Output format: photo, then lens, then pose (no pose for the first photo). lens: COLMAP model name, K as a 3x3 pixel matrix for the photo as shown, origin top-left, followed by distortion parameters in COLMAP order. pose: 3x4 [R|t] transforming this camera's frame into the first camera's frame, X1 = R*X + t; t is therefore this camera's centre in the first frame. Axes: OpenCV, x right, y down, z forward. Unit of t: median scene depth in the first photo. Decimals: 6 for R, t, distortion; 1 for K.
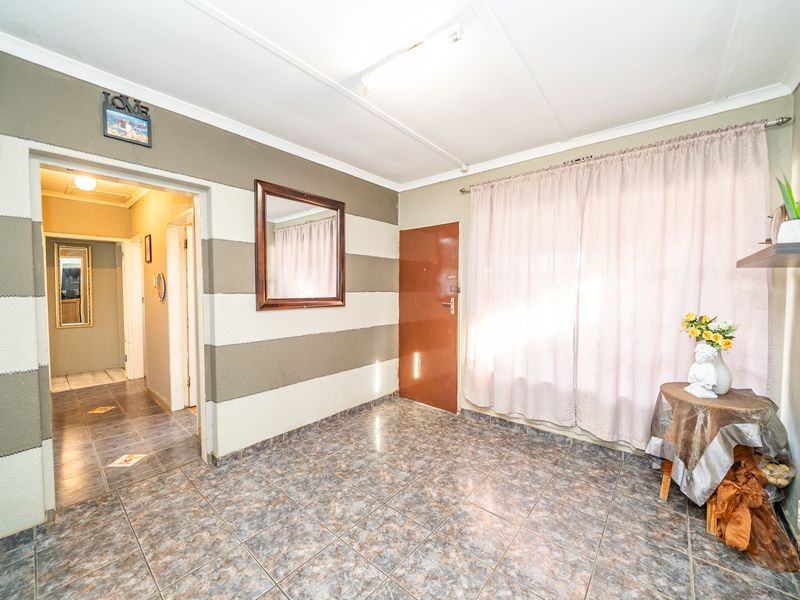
lens RADIAL K [[318.4, 0, 402.1], [0, 318.4, 301.1], [0, 0, 1]] dist [-0.002860, -0.000233]
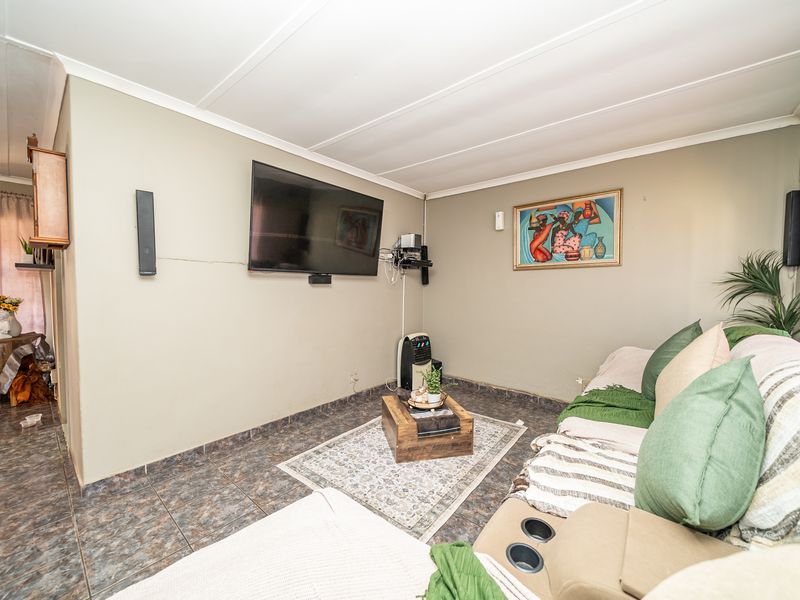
lens RADIAL K [[318.4, 0, 395.0], [0, 318.4, 300.9], [0, 0, 1]] dist [-0.002860, -0.000233]
pose [[0.013593, -0.043990, 0.998940, -0.827922], [0.033494, 0.998491, 0.043514, 0.073099], [-0.999346, 0.032867, 0.015046, -1.271024]]
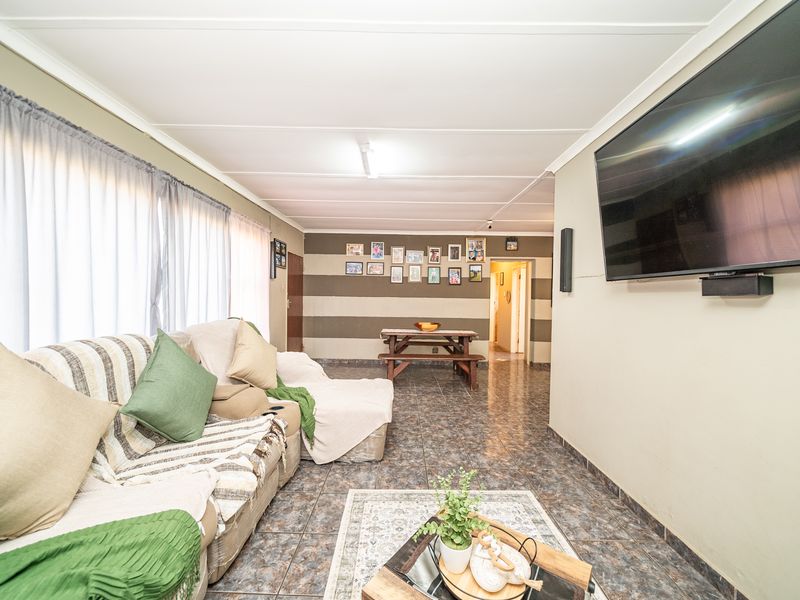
lens RADIAL K [[318.4, 0, 396.8], [0, 318.4, 298.1], [0, 0, 1]] dist [-0.002860, -0.000233]
pose [[0.624612, 0.012055, -0.780842, 0.920112], [-0.047288, 0.998630, -0.022410, 0.099933], [0.779502, 0.050922, 0.624327, -1.888940]]
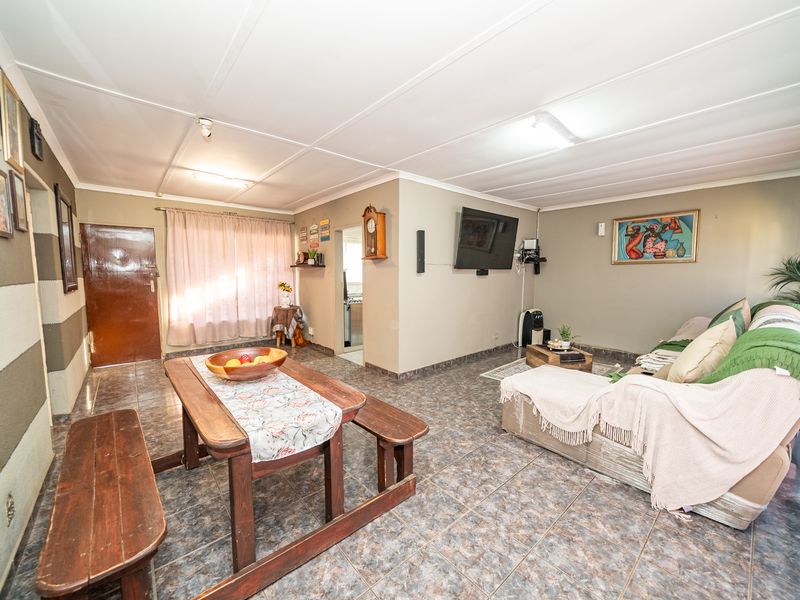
lens RADIAL K [[318.4, 0, 395.7], [0, 318.4, 301.4], [0, 0, 1]] dist [-0.002860, -0.000233]
pose [[0.170290, -0.090572, 0.981223, -1.912204], [0.038131, 0.995627, 0.085284, 0.005742], [-0.984656, 0.022892, 0.172998, -0.600590]]
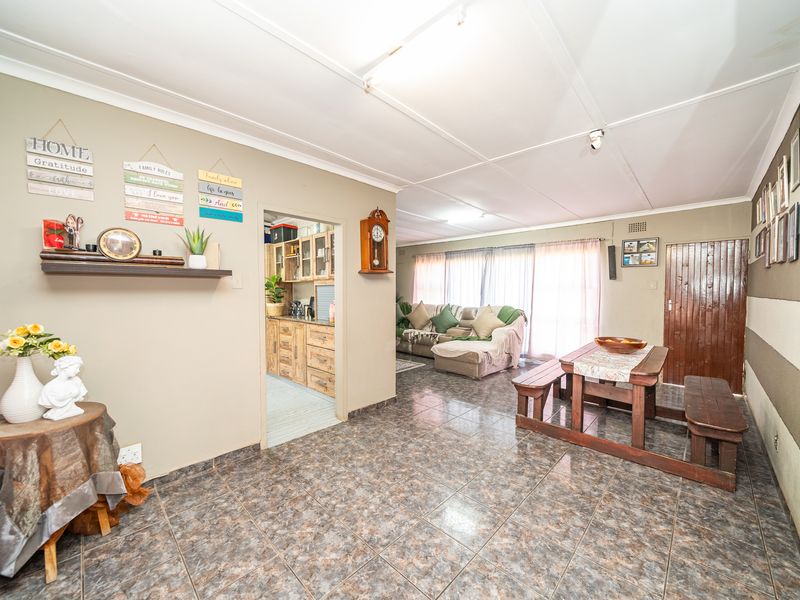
lens RADIAL K [[318.4, 0, 406.0], [0, 318.4, 295.5], [0, 0, 1]] dist [-0.002860, -0.000233]
pose [[-0.998268, -0.004795, 0.058643, -0.035717], [-0.001525, 0.998447, 0.055686, -0.077043], [-0.058819, 0.055500, -0.996725, 1.730350]]
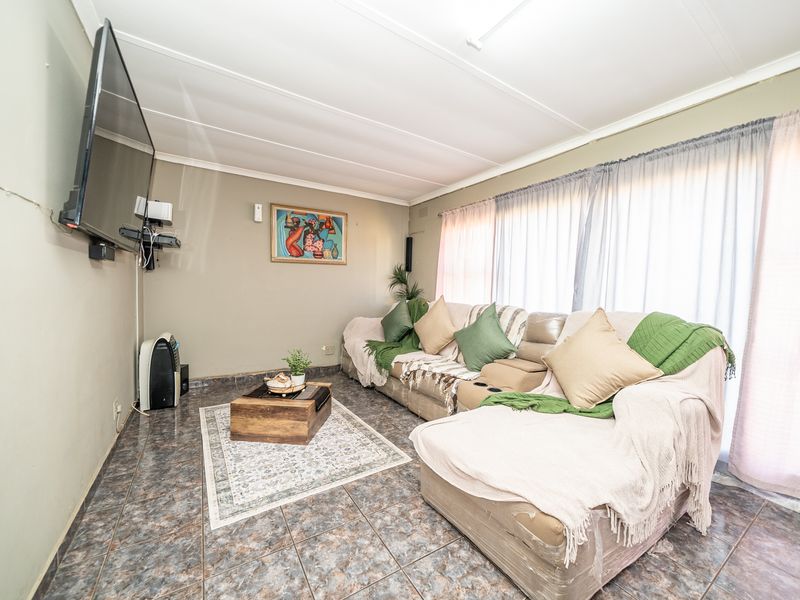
lens RADIAL K [[318.4, 0, 399.1], [0, 318.4, 300.0], [0, 0, 1]] dist [-0.002860, -0.000233]
pose [[-0.949779, -0.031657, 0.311316, -0.347442], [-0.008425, 0.997096, 0.075687, 0.082616], [-0.312808, 0.069263, -0.947288, -0.204134]]
